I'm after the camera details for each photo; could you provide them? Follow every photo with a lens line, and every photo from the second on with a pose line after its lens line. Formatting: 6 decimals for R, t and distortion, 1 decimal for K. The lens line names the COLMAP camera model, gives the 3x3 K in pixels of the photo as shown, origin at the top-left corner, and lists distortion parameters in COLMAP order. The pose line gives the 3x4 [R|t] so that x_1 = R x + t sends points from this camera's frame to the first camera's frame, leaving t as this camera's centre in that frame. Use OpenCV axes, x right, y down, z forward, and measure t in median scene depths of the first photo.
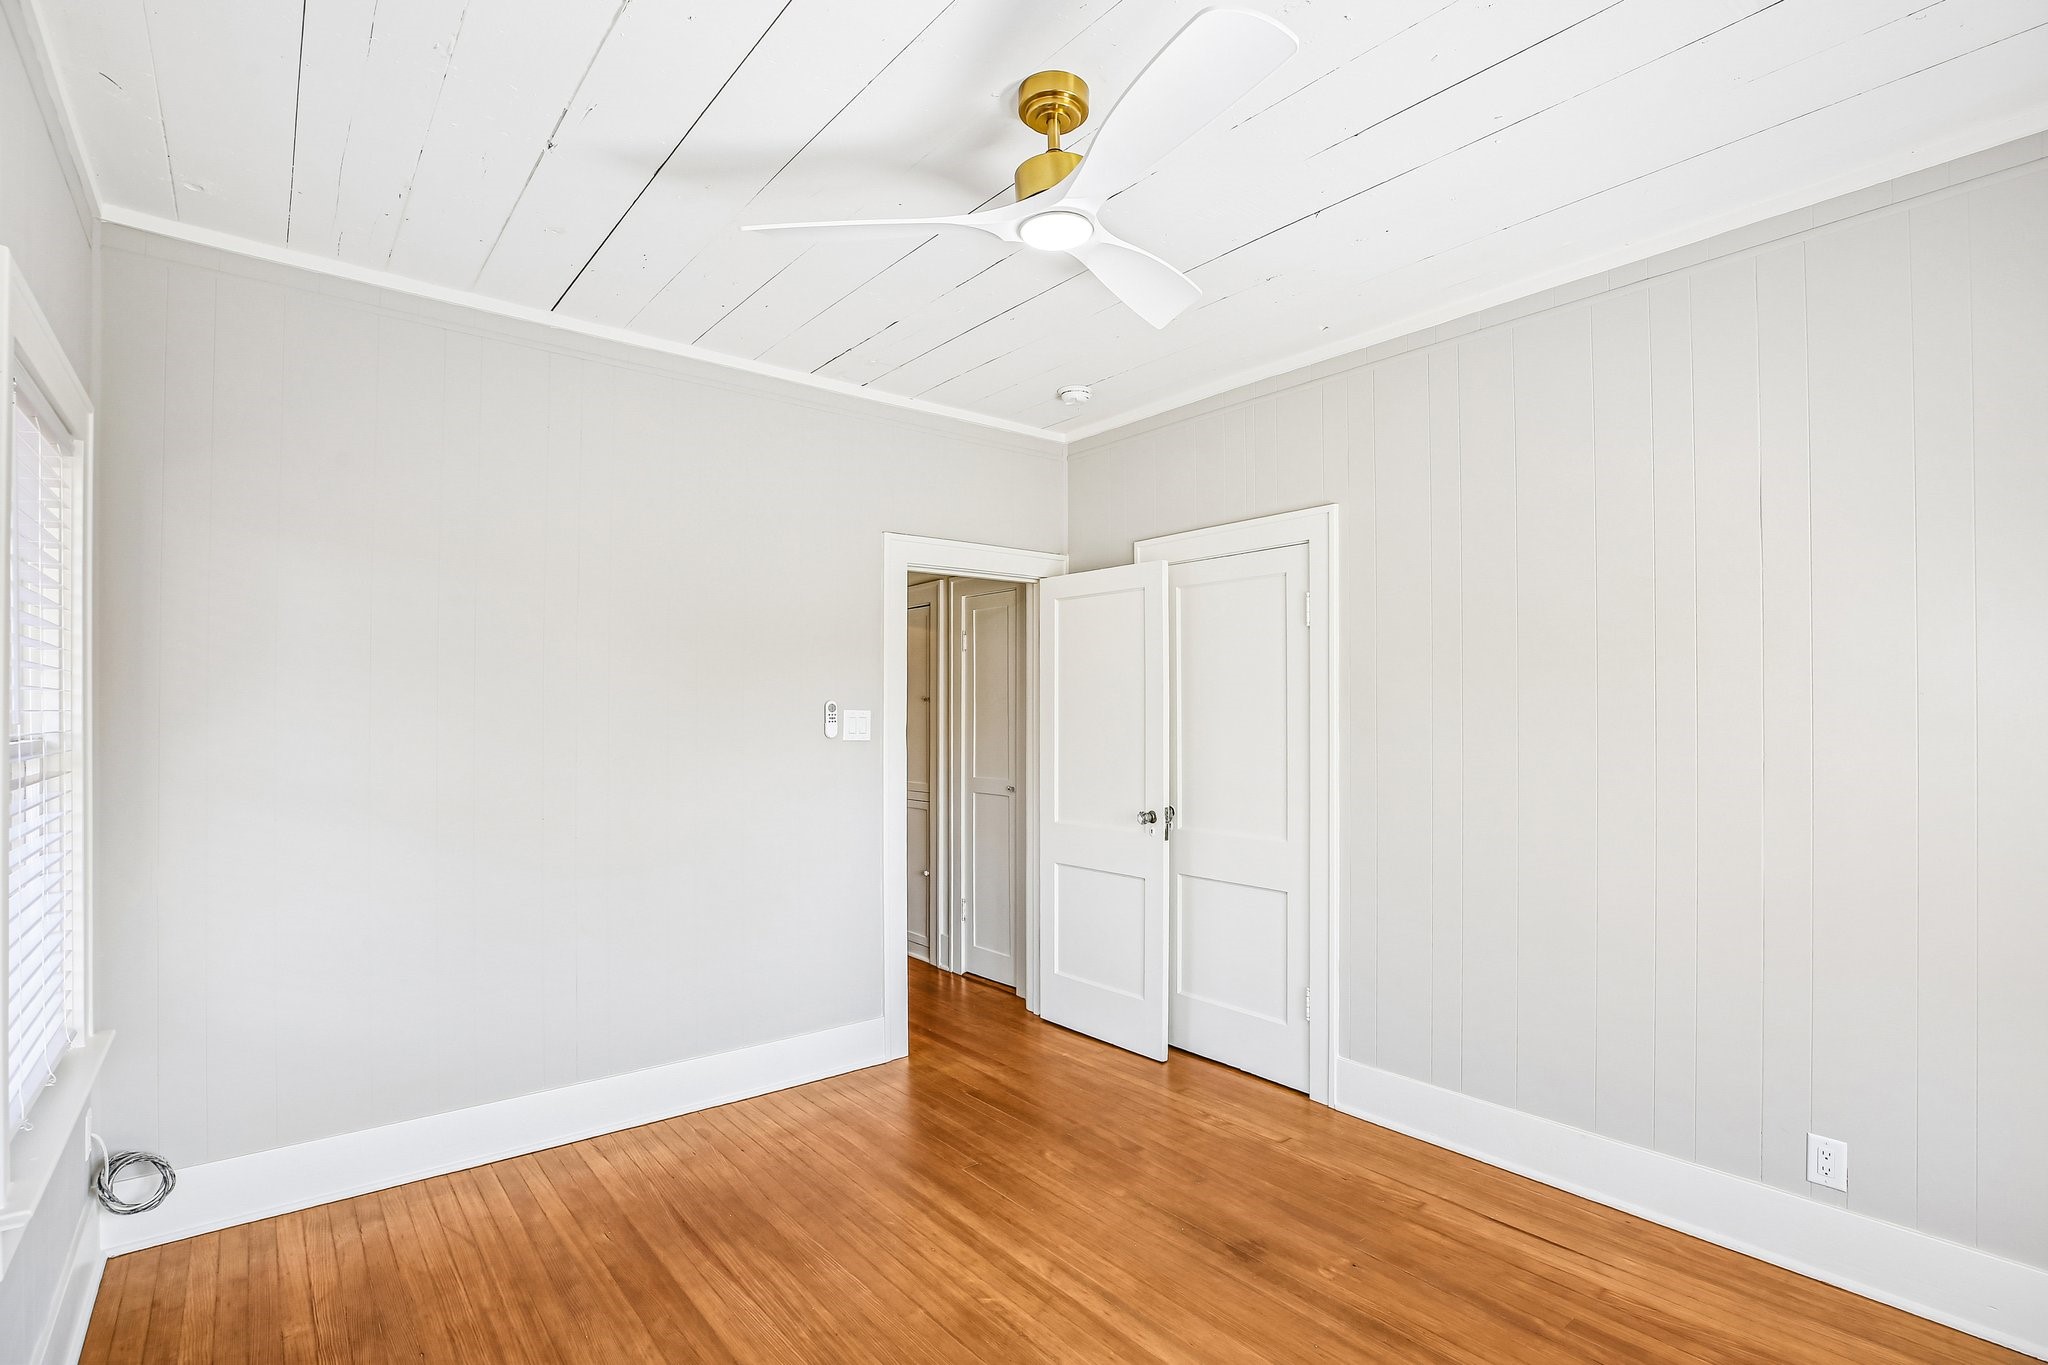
lens RADIAL K [[933.2, 0, 1019.8], [0, 933.2, 681.0], [0, 0, 1]] dist [-0.045826, 0.013863]
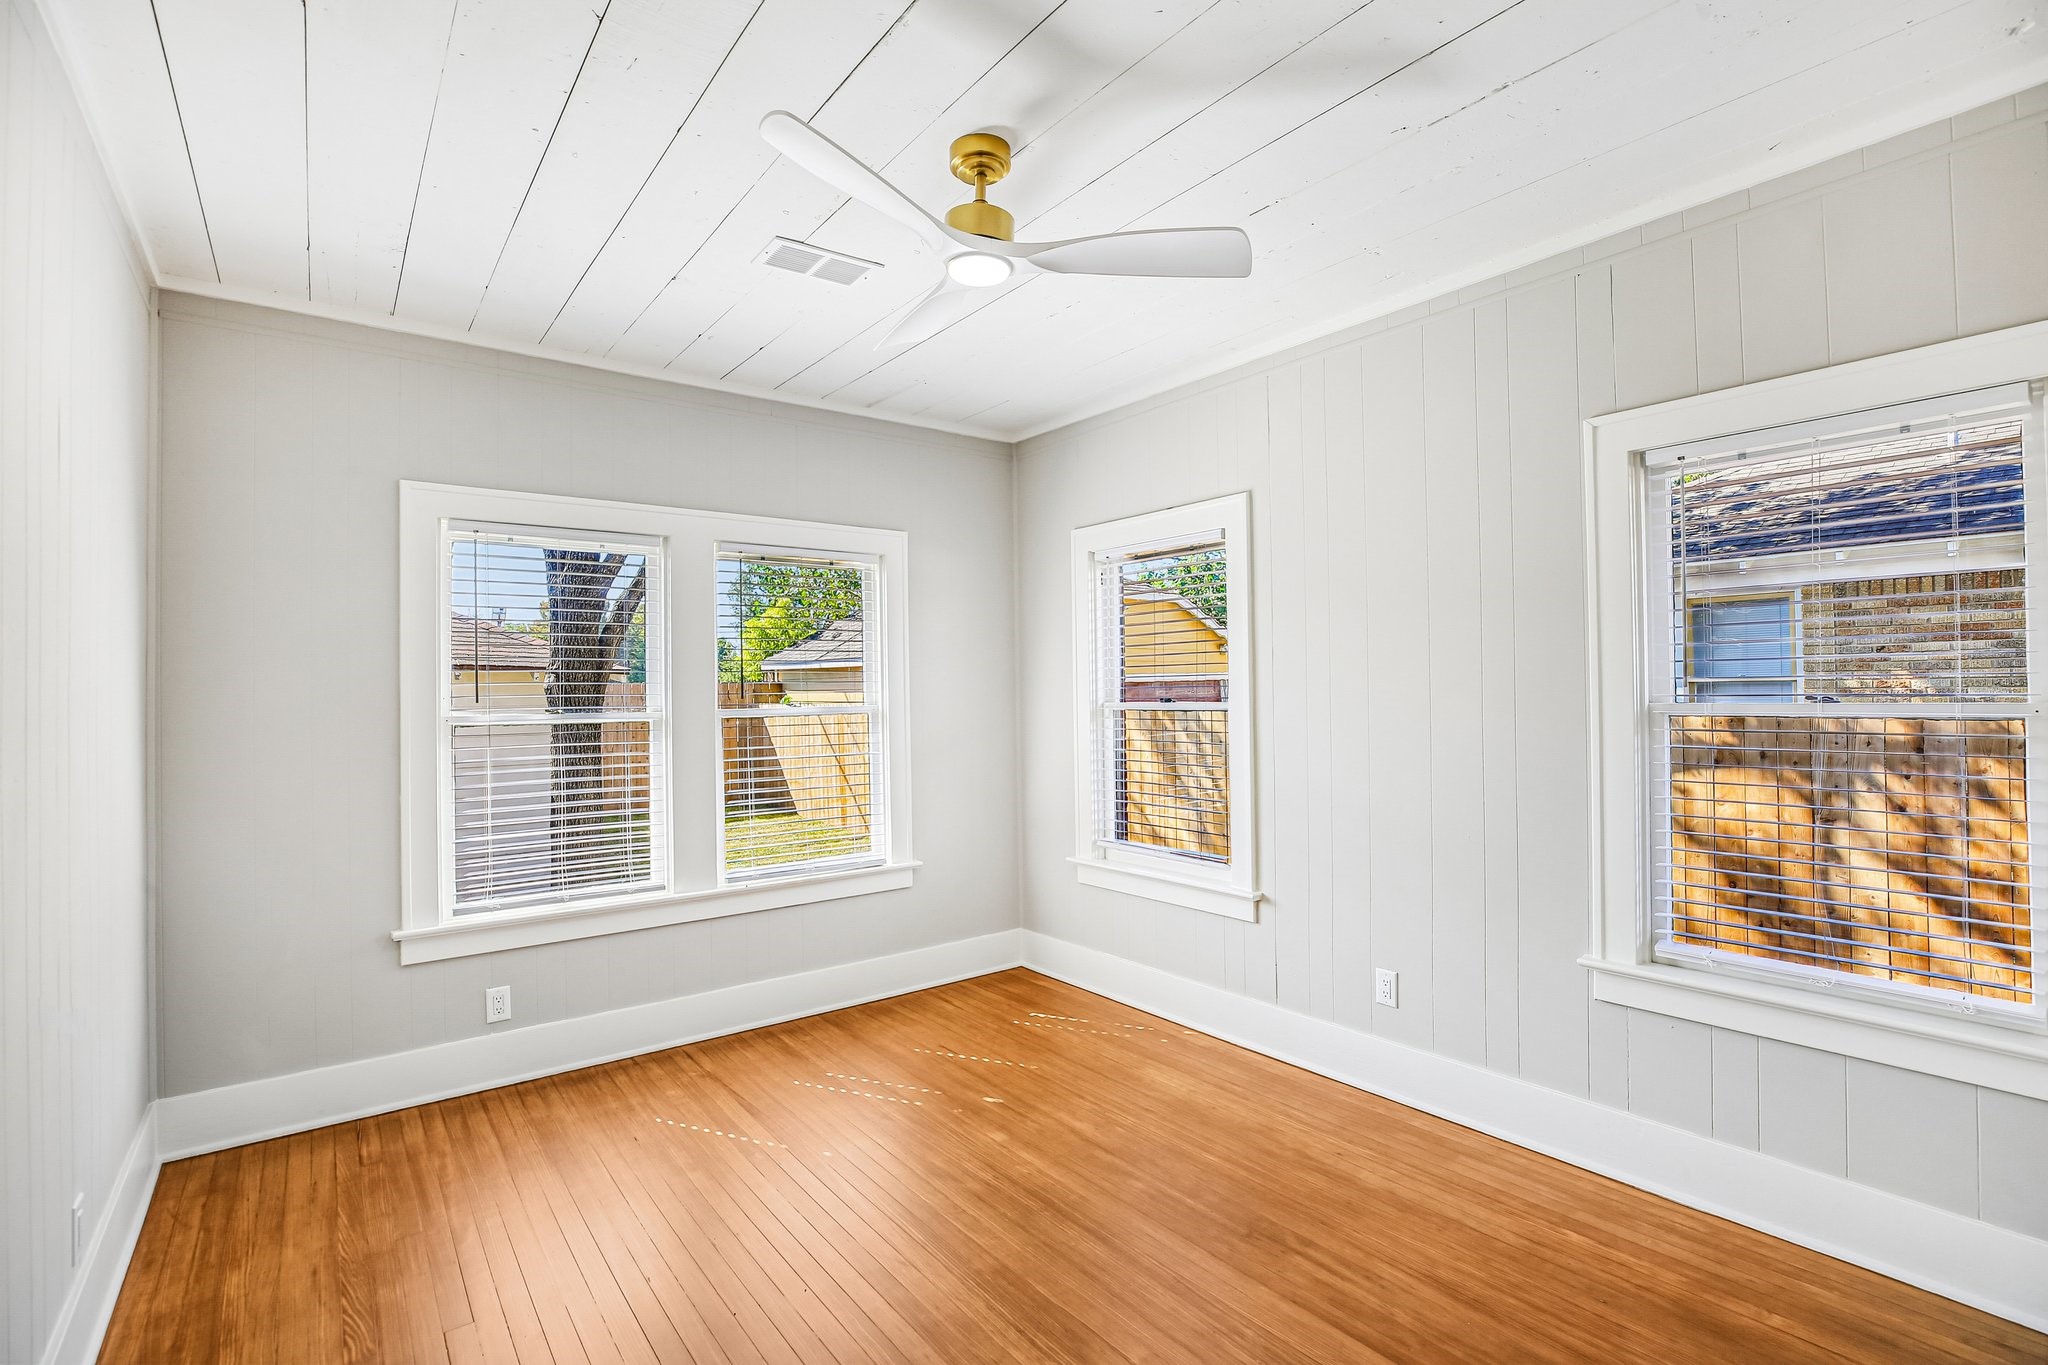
lens RADIAL K [[933.2, 0, 1019.8], [0, 933.2, 681.0], [0, 0, 1]] dist [-0.045826, 0.013863]
pose [[-0.999510, 0.015697, 0.027089, -0.034580], [0.014334, 0.998657, -0.049793, 0.065292], [-0.027834, -0.049381, -0.998392, 1.598972]]
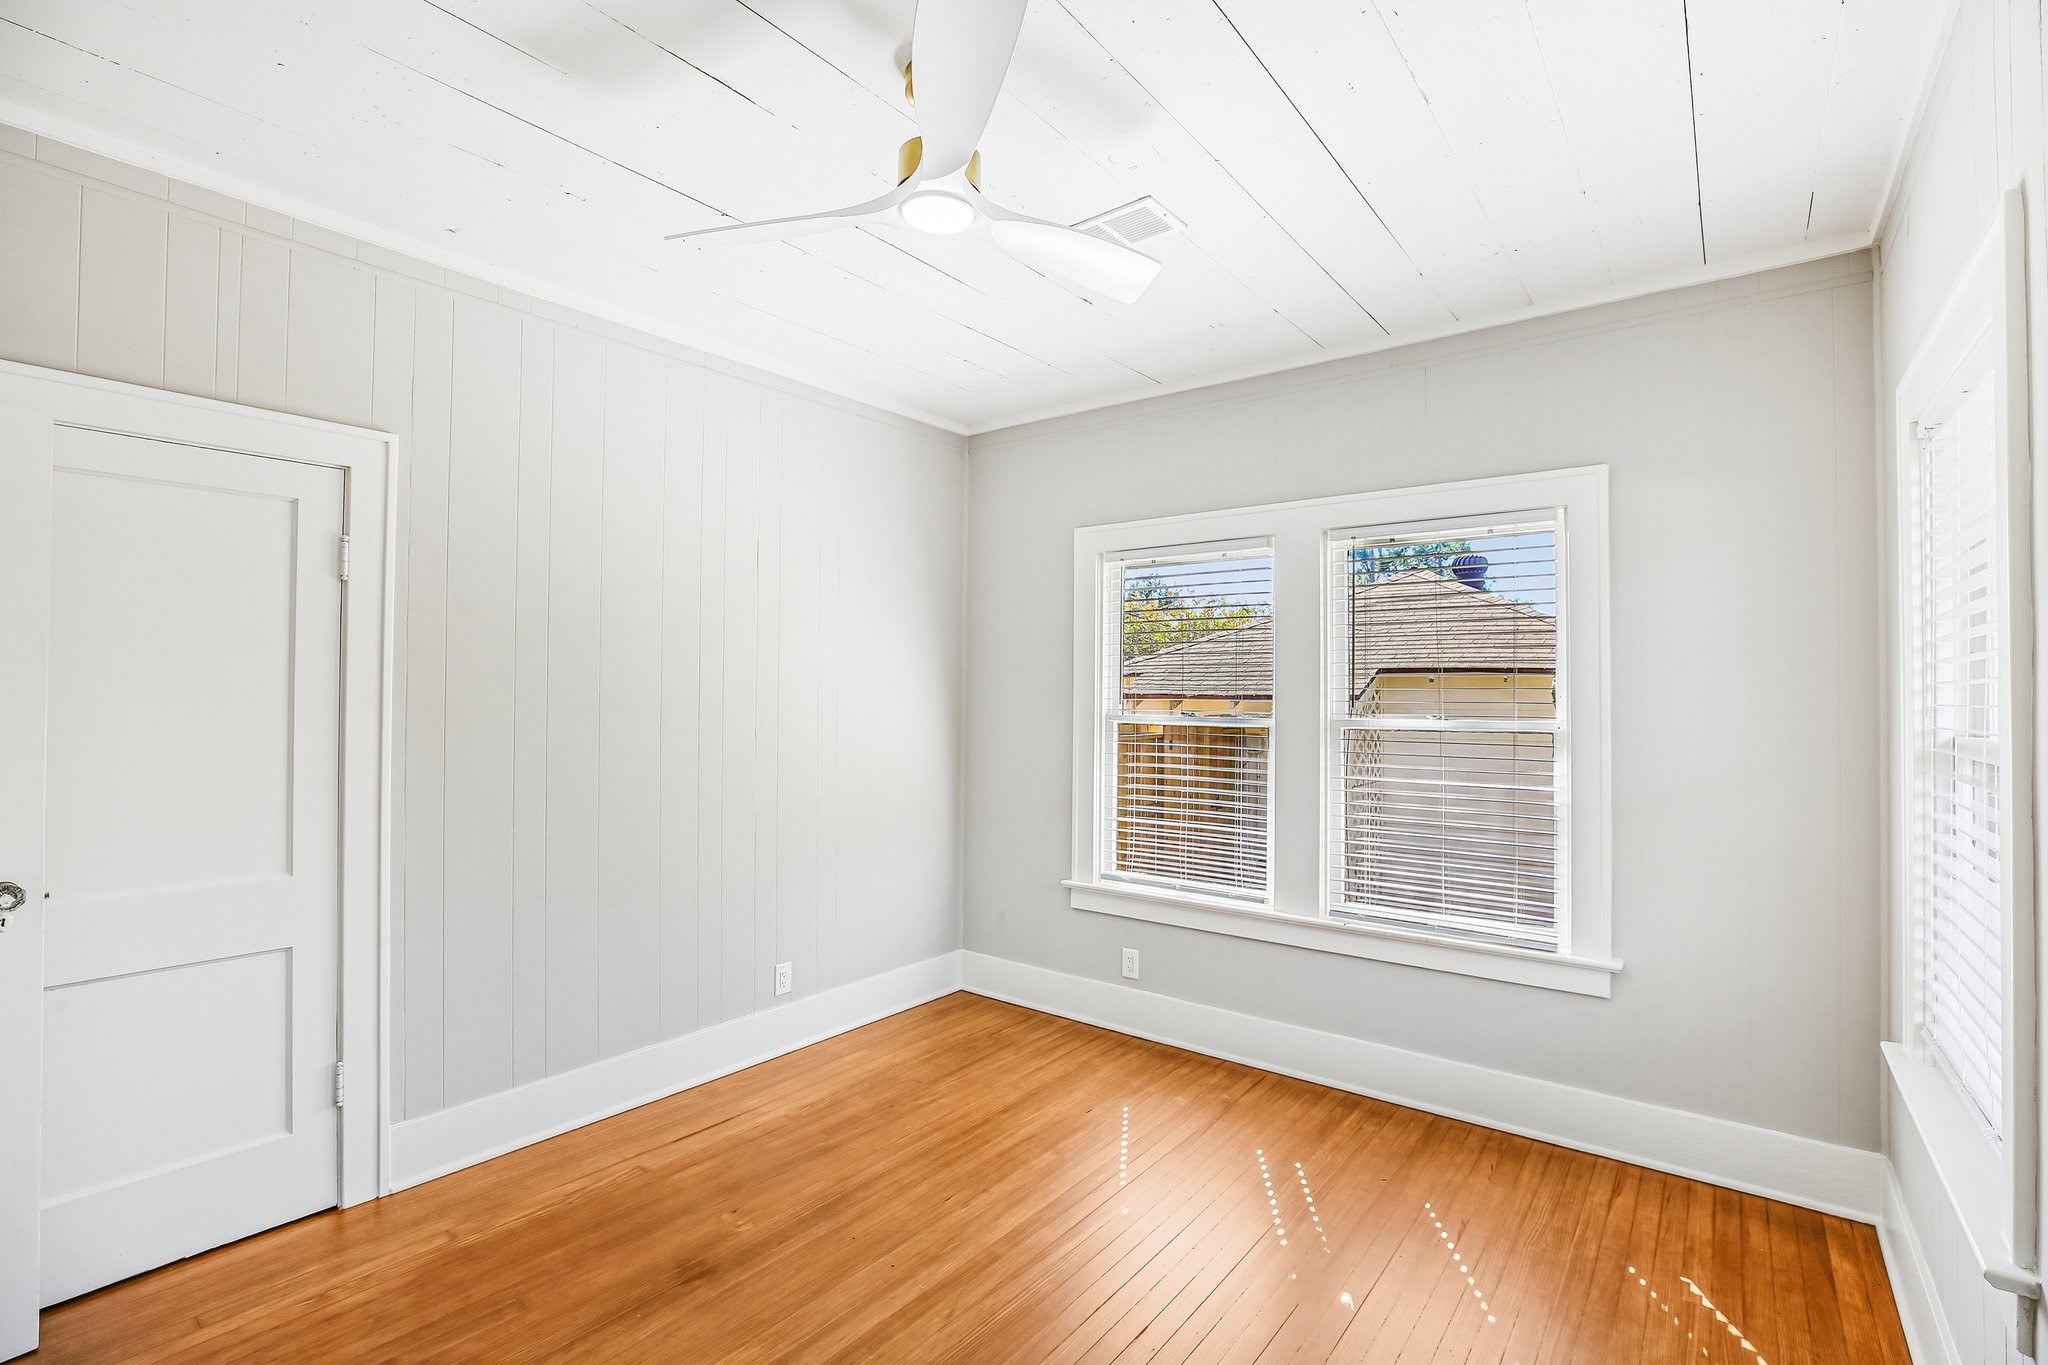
lens RADIAL K [[933.2, 0, 1019.8], [0, 933.2, 681.0], [0, 0, 1]] dist [-0.045826, 0.013863]
pose [[-0.219935, 0.015610, 0.975390, -0.698972], [-0.042940, 0.998748, -0.025666, 0.029320], [-0.974569, -0.047528, -0.218989, 0.857744]]
